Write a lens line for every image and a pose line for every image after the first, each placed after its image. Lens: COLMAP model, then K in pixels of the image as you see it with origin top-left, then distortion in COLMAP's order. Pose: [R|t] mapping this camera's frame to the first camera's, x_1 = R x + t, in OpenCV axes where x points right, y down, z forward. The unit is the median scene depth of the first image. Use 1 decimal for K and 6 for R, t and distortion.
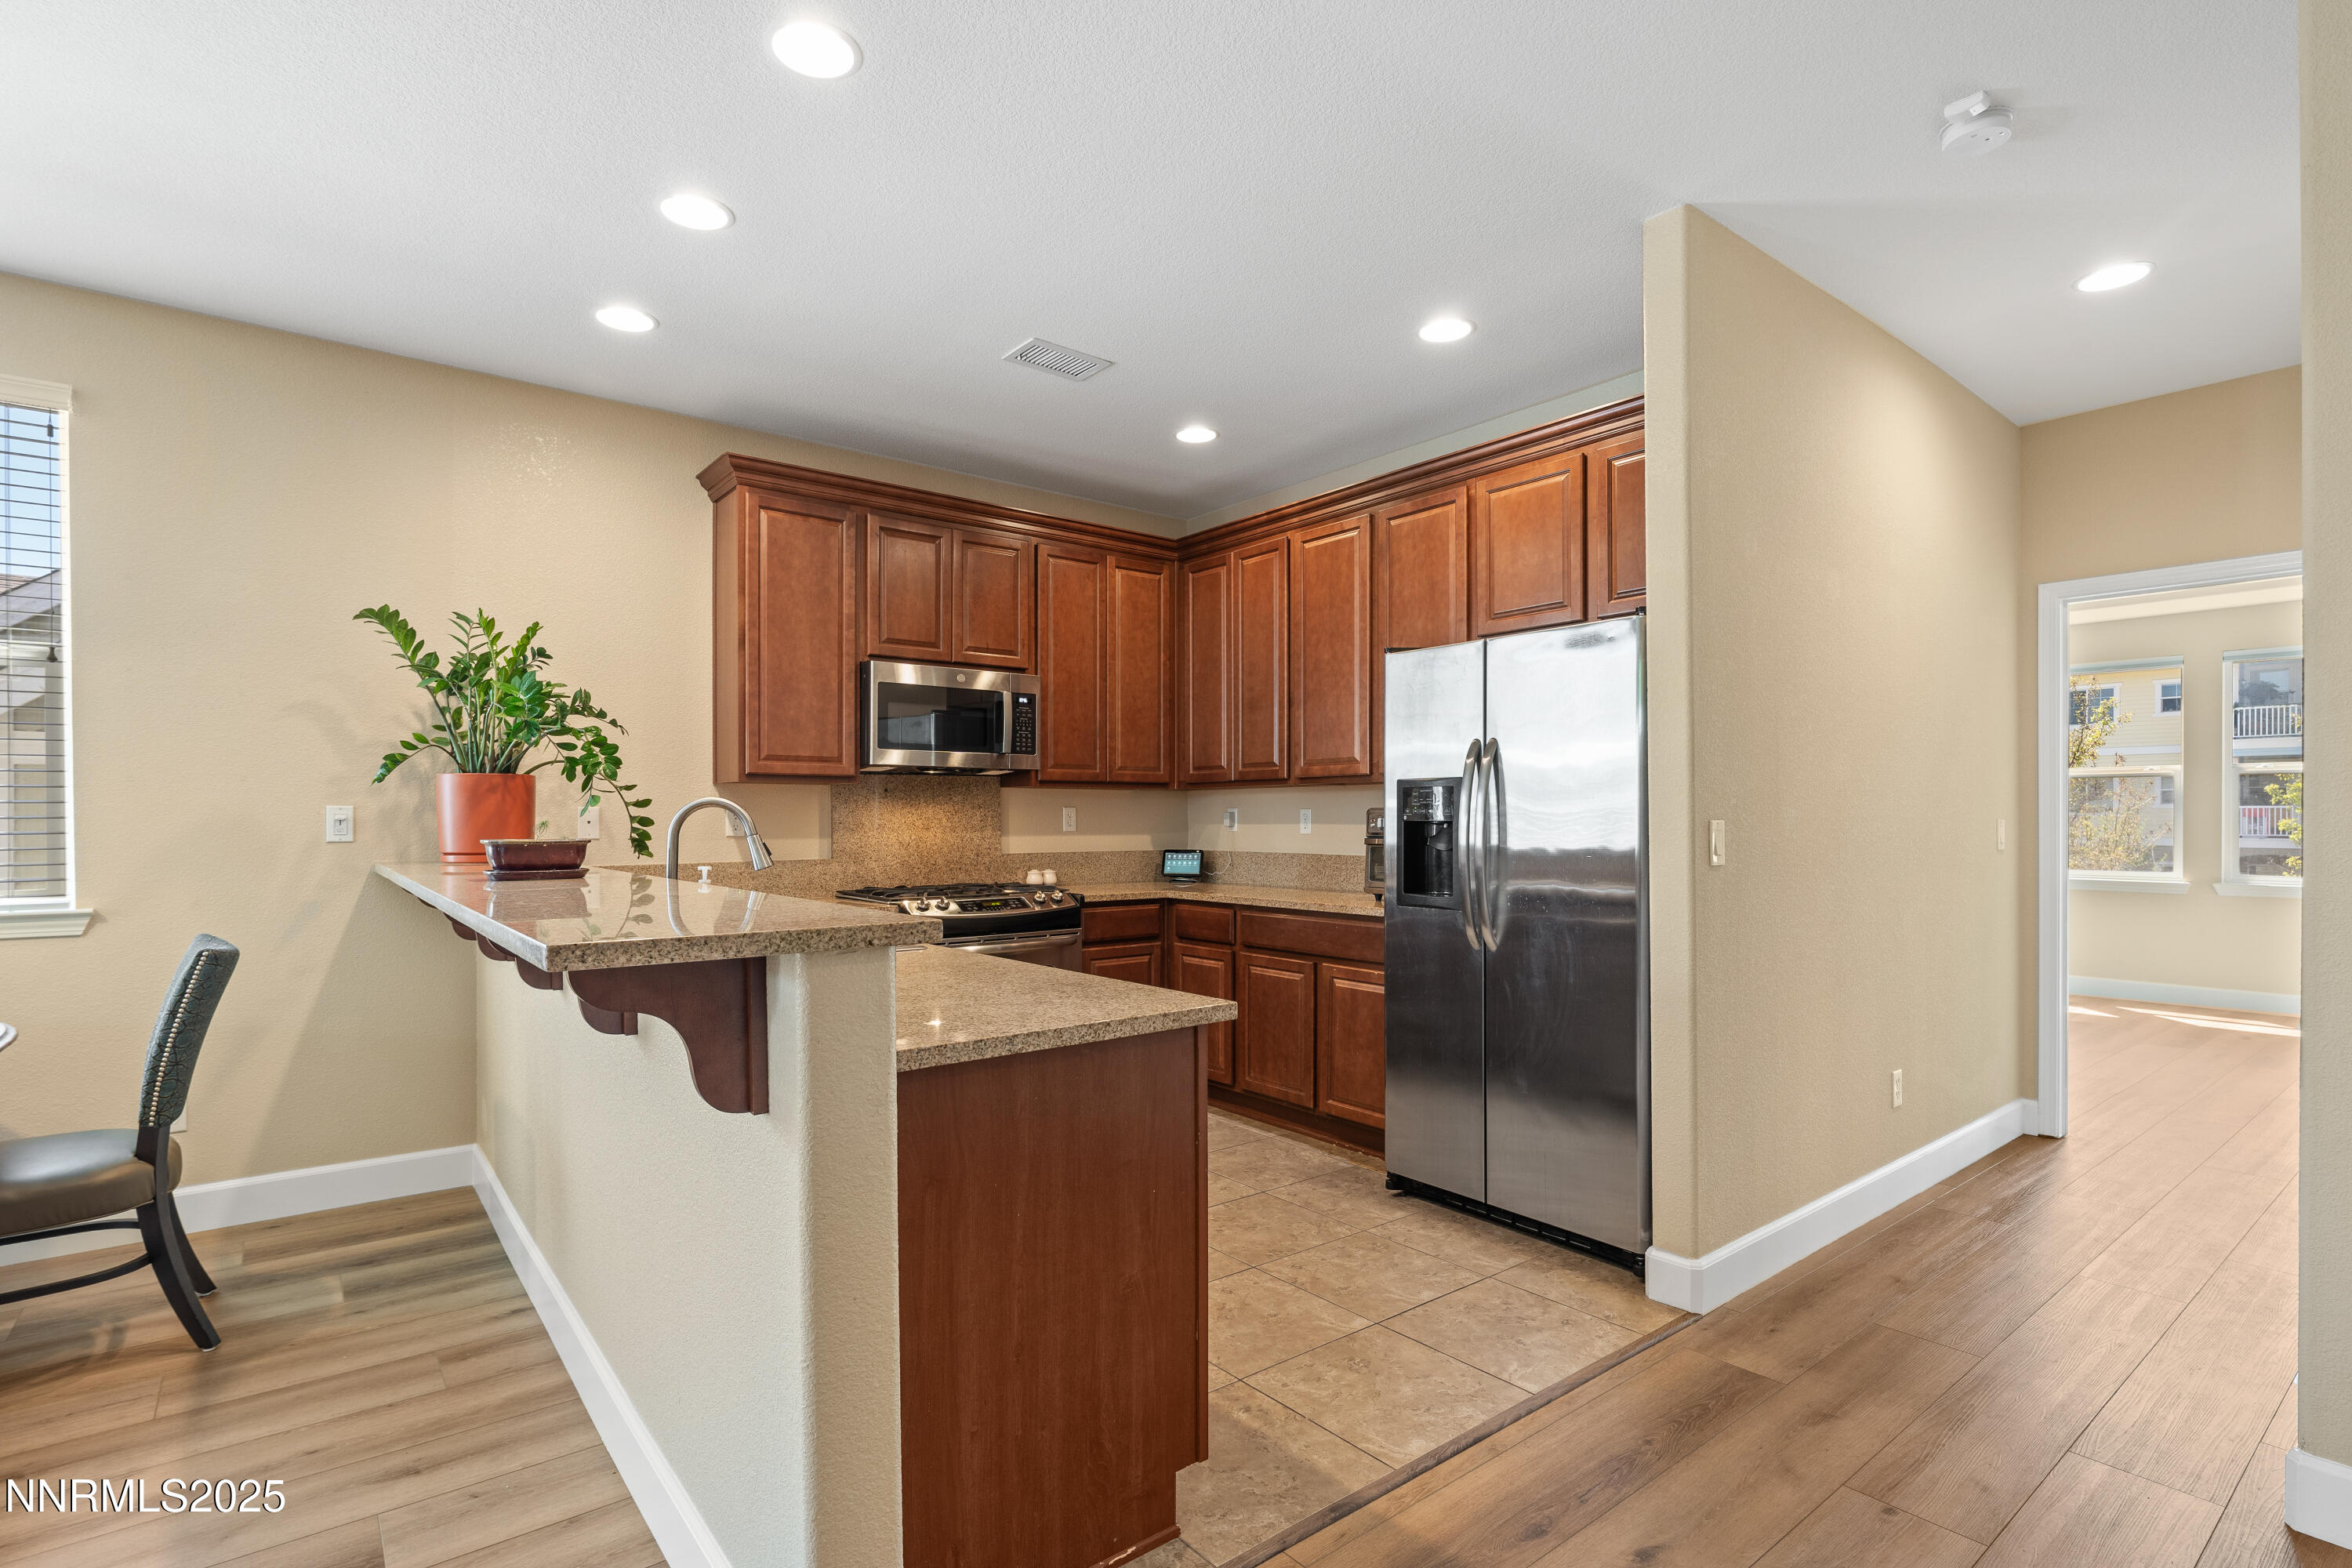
lens RADIAL K [[1125.1, 0, 1177.1], [0, 1125.1, 822.3], [0, 0, 1]] dist [0.001775, 0.000055]
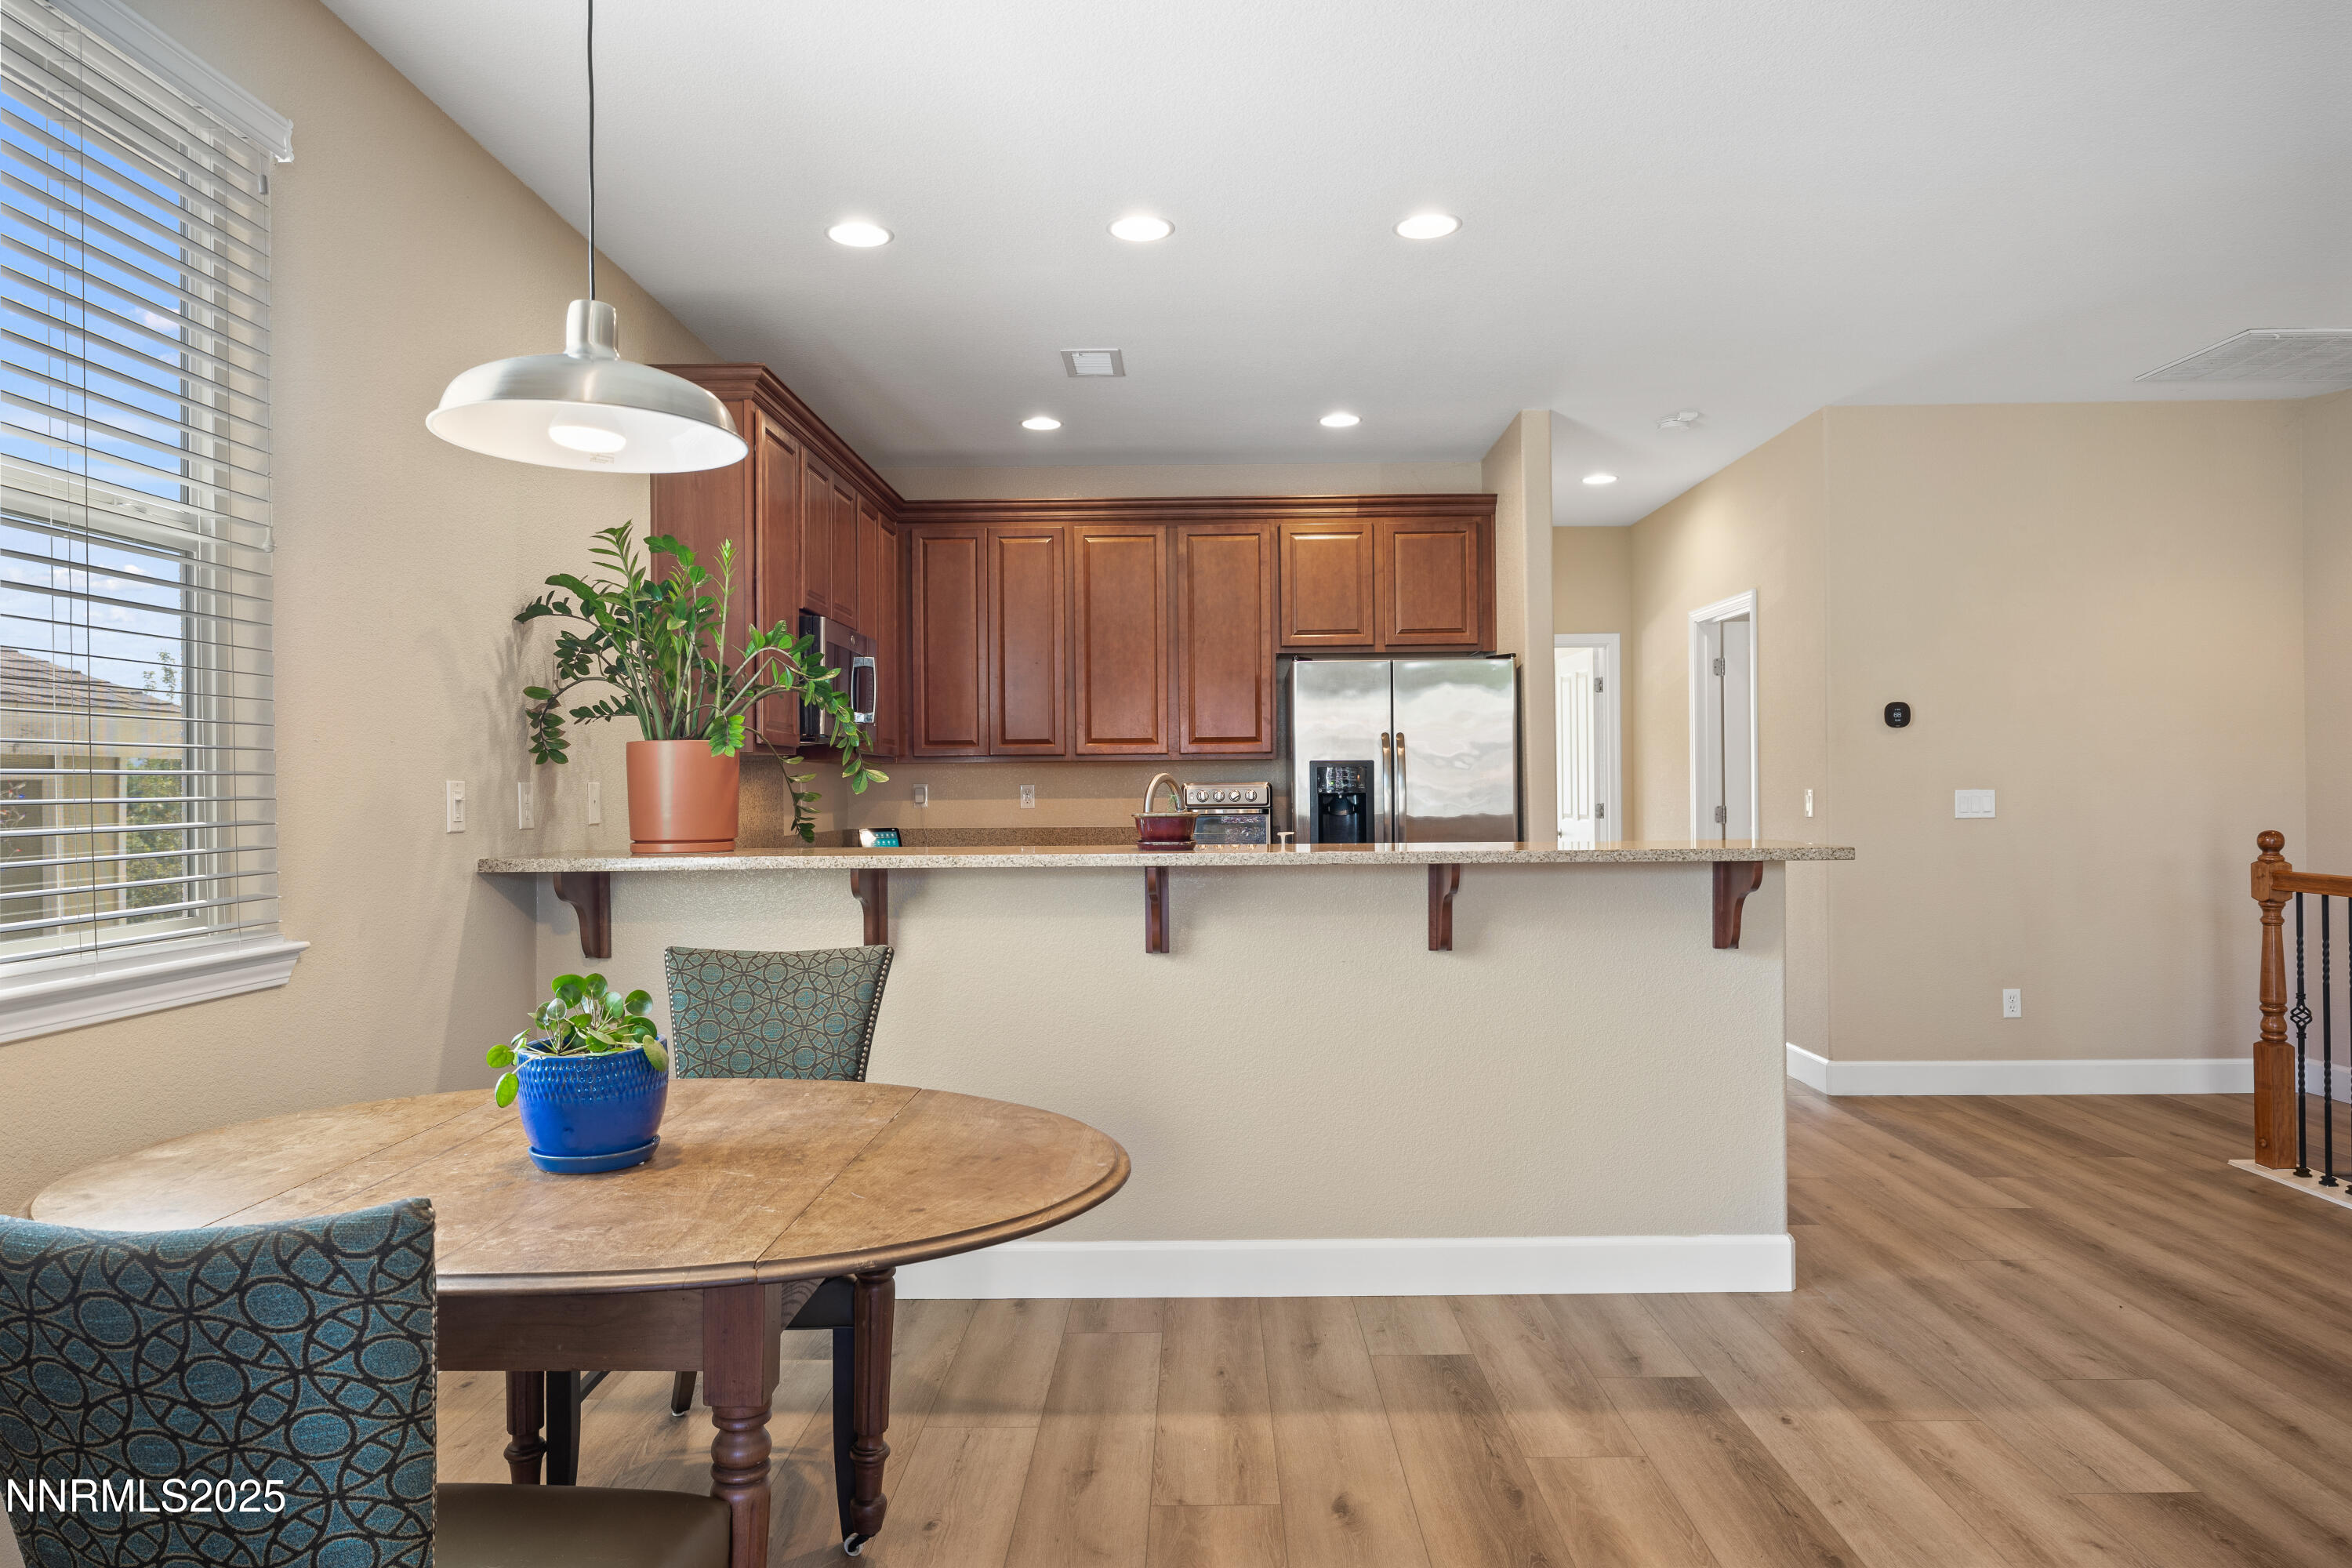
lens RADIAL K [[1439.2, 0, 1176.0], [0, 1439.2, 784.0], [0, 0, 1]] dist [-0.001684, 0.000227]
pose [[0.632758, -0.001336, 0.774348, -0.987182], [0.010982, 0.999913, -0.007250, -0.001402], [-0.774272, 0.013091, 0.632718, 0.074739]]
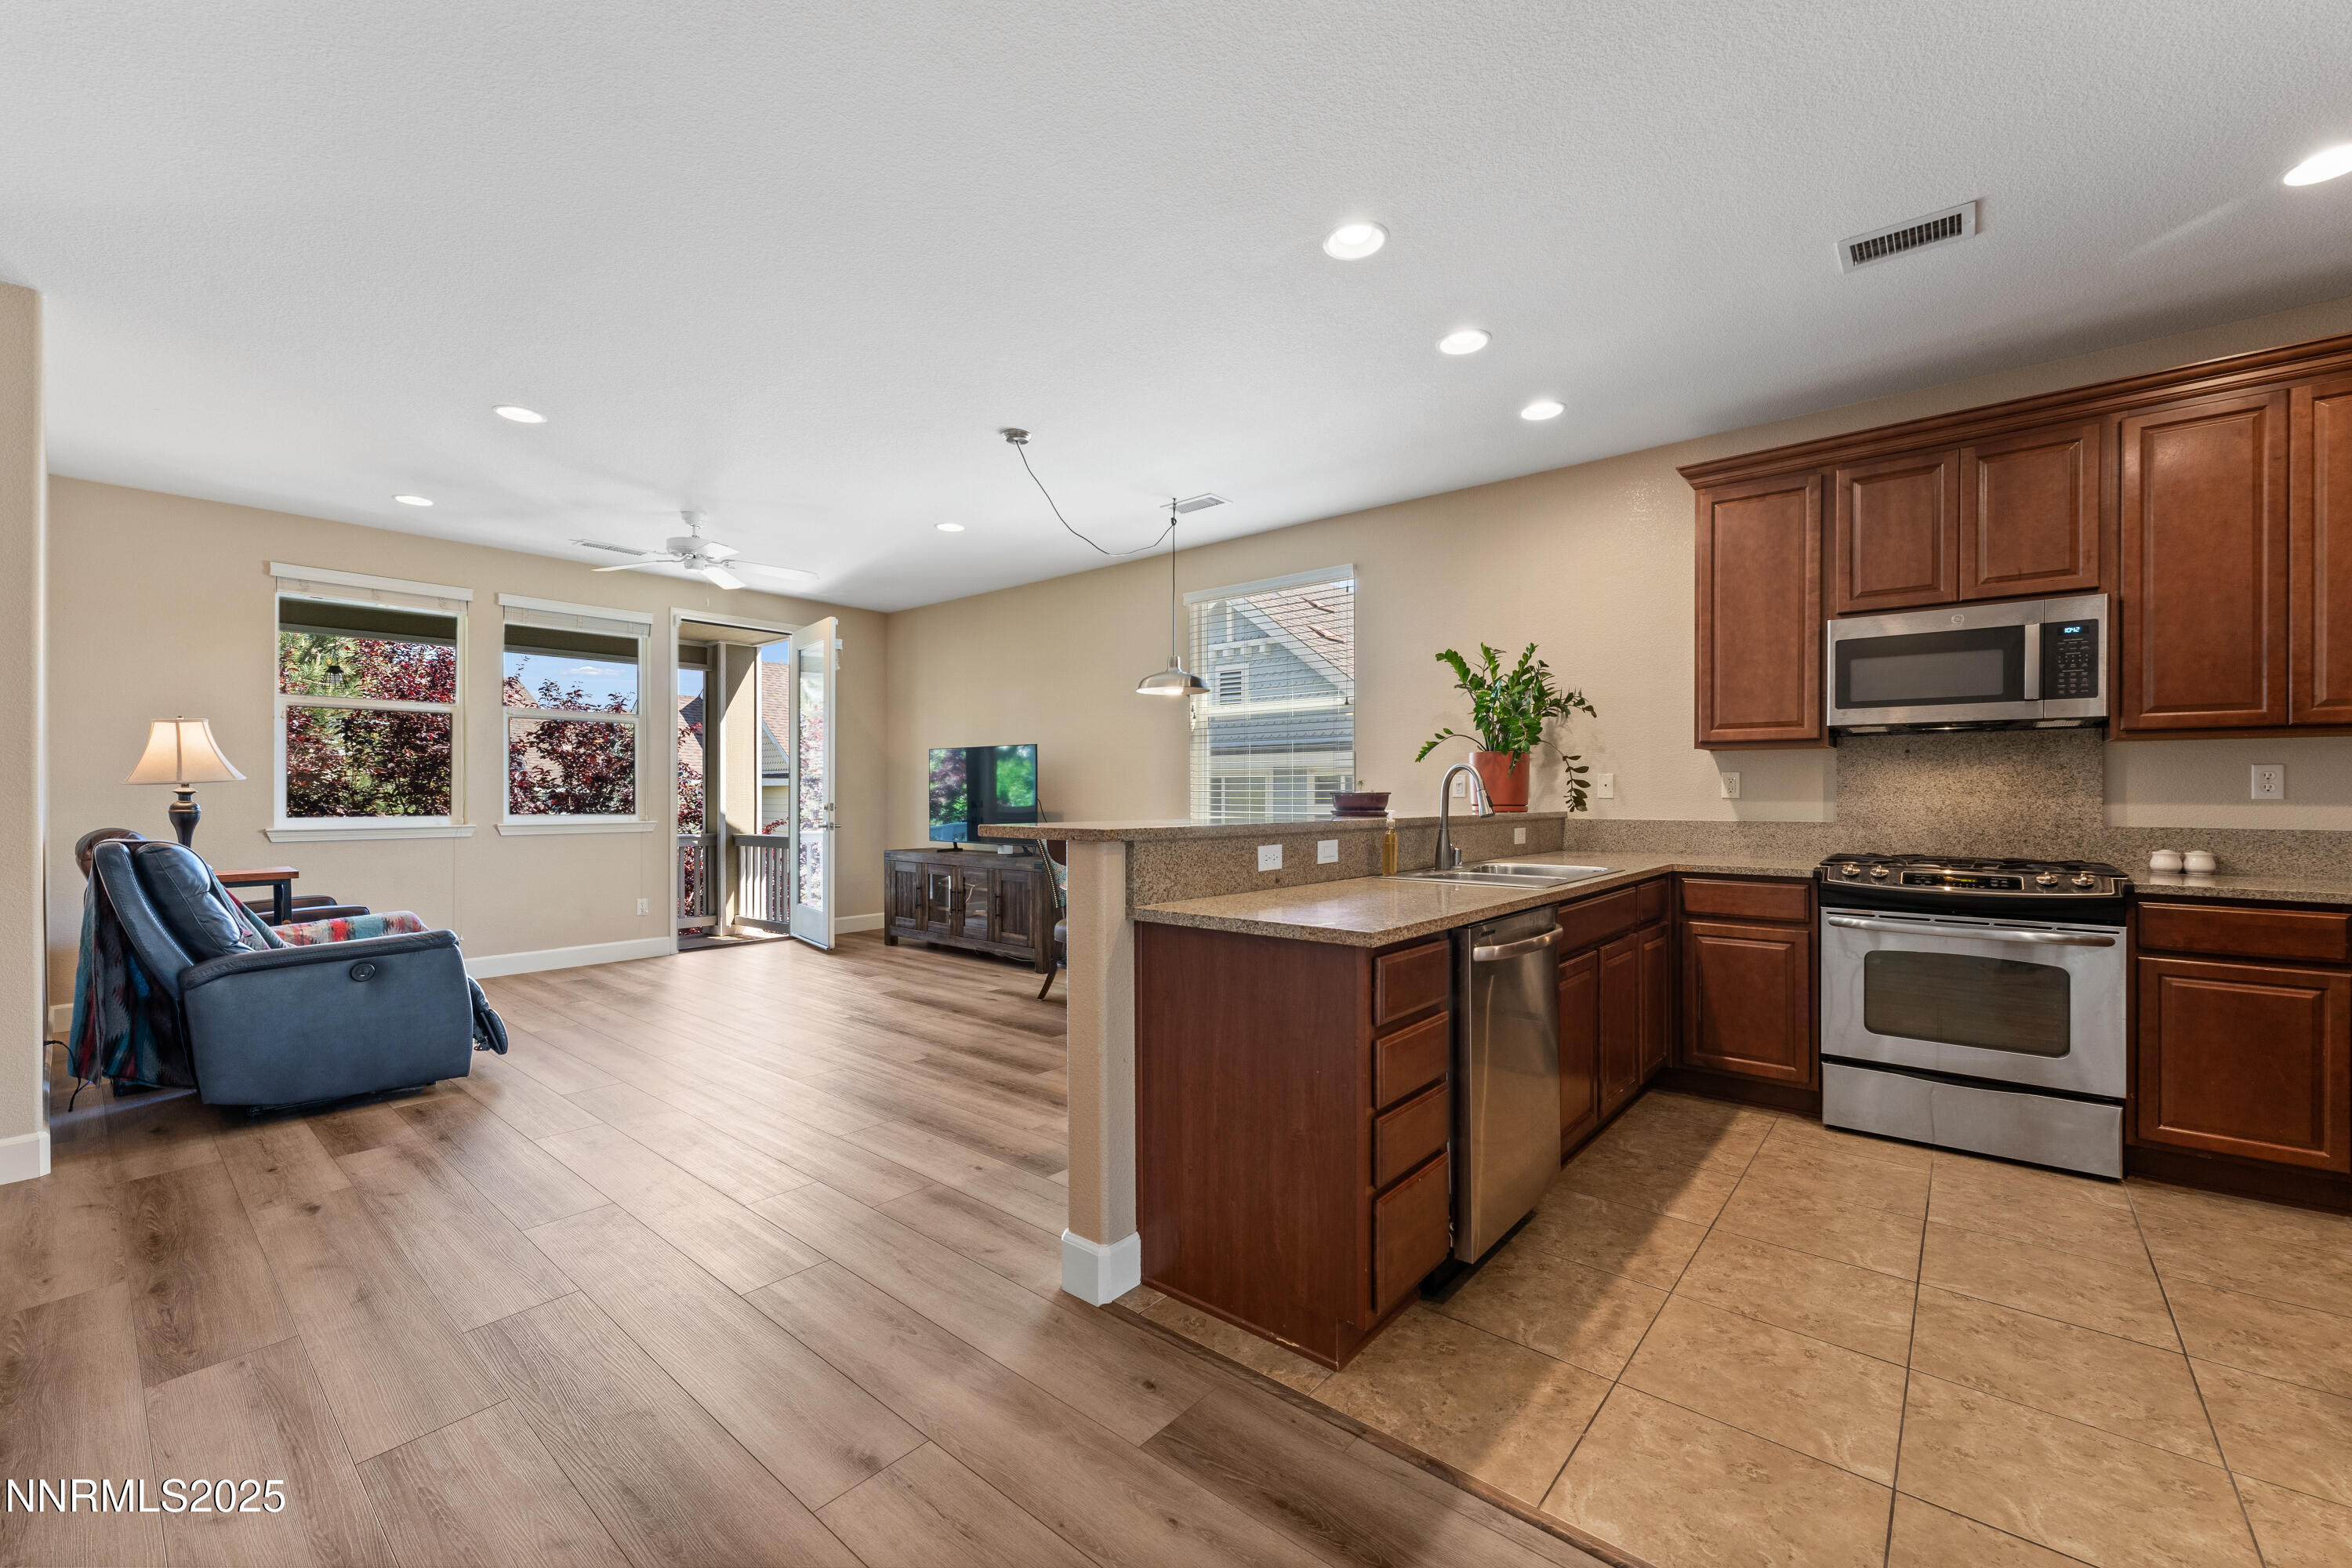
lens RADIAL K [[934.5, 0, 1179.4], [0, 934.5, 789.7], [0, 0, 1]] dist [0.000231, 0.000094]
pose [[0.199159, 0.000148, -0.979967, 0.424209], [-0.007006, 0.999975, -0.001273, 0.009506], [0.979942, 0.007119, 0.199155, 0.288179]]
